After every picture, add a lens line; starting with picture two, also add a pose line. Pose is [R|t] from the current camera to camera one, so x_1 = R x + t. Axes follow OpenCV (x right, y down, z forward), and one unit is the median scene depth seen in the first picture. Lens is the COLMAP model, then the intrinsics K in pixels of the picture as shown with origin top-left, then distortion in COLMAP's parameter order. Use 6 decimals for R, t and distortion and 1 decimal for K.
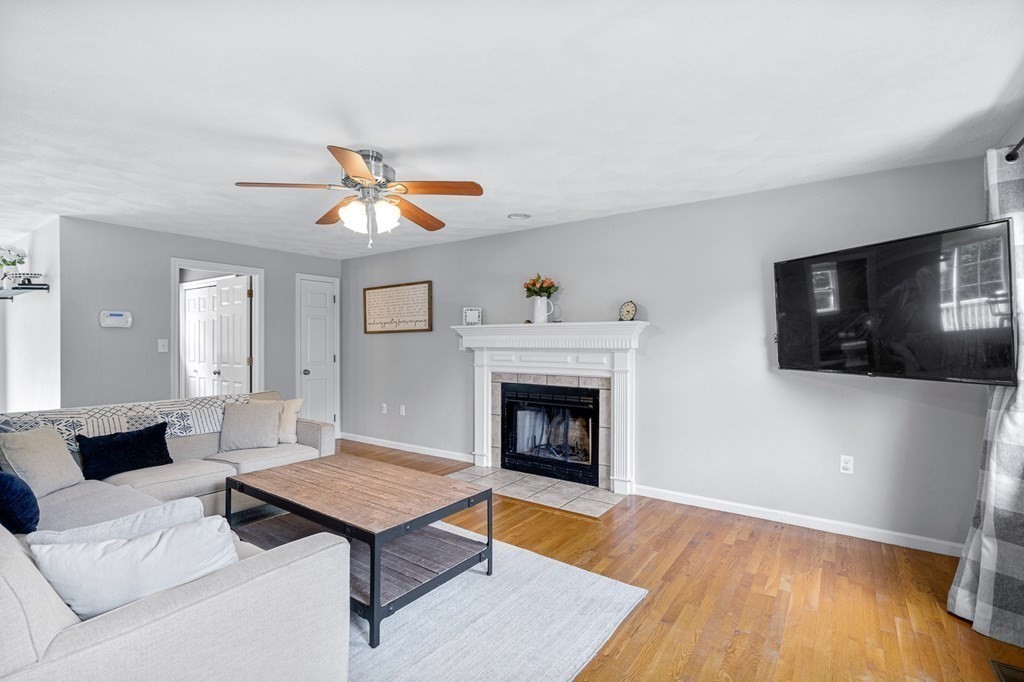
lens RADIAL K [[479.5, 0, 505.3], [0, 479.5, 343.4], [0, 0, 1]] dist [-0.004555, 0.005554]
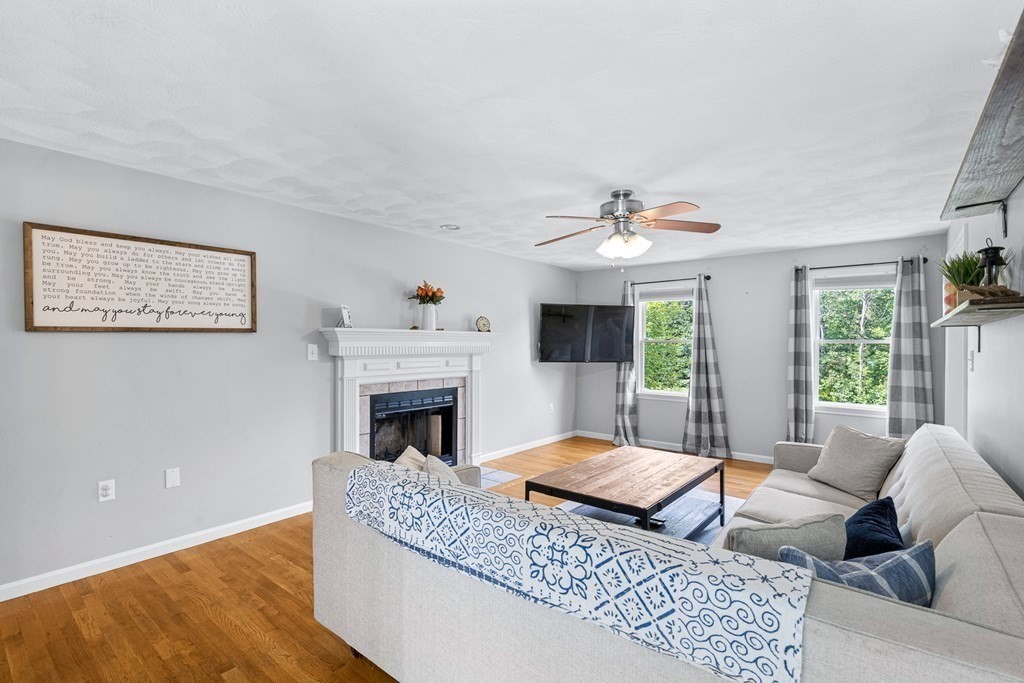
lens RADIAL K [[479.5, 0, 505.6], [0, 479.5, 341.9], [0, 0, 1]] dist [-0.004555, 0.005554]
pose [[0.057946, 0.001253, 0.998319, -0.939381], [-0.002667, 0.999996, -0.001100, -0.015803], [-0.998316, -0.002599, 0.057949, 0.770335]]
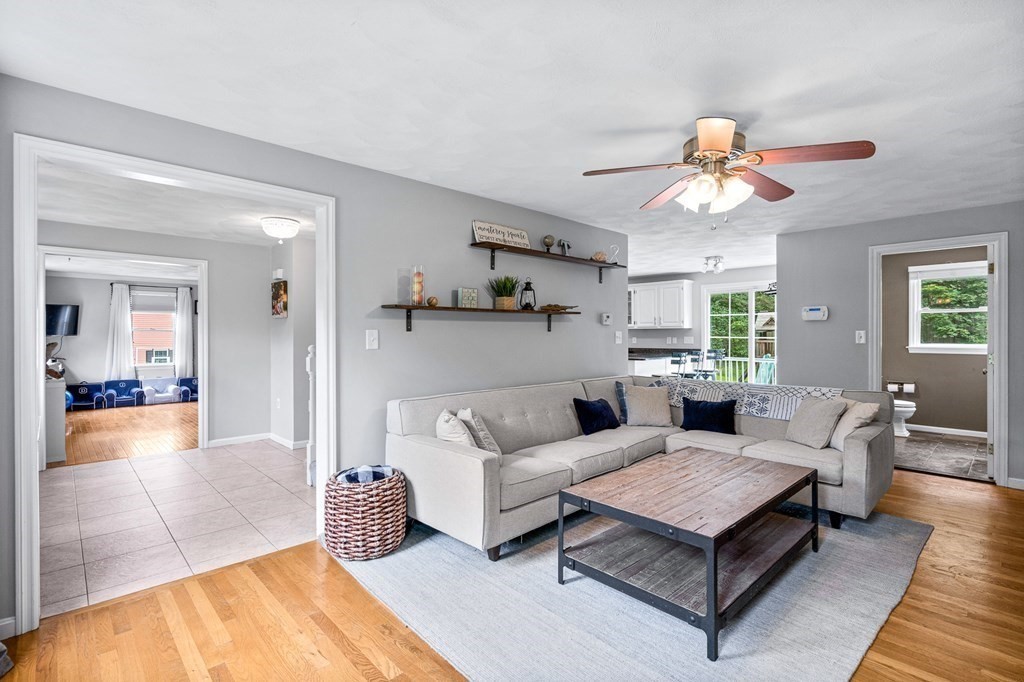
lens RADIAL K [[479.5, 0, 512.7], [0, 479.5, 335.8], [0, 0, 1]] dist [-0.004555, 0.005554]
pose [[-0.182143, 0.001210, -0.983271, 0.430322], [-0.000461, 0.999999, 0.001316, 0.001590], [0.983272, 0.000693, -0.182142, 0.499758]]
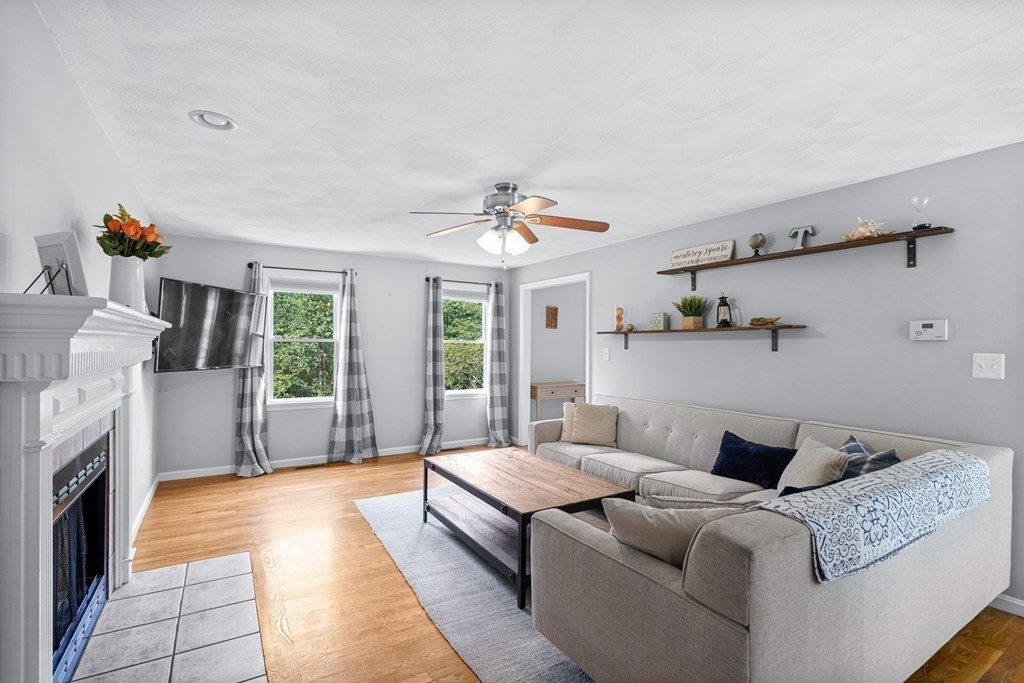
lens RADIAL K [[479.5, 0, 511.0], [0, 479.5, 343.5], [0, 0, 1]] dist [-0.004555, 0.005554]
pose [[-0.927200, -0.007498, 0.374492, -0.456947], [-0.007843, 0.999969, 0.000603, -0.015661], [-0.374485, -0.002378, -0.927230, 1.290778]]
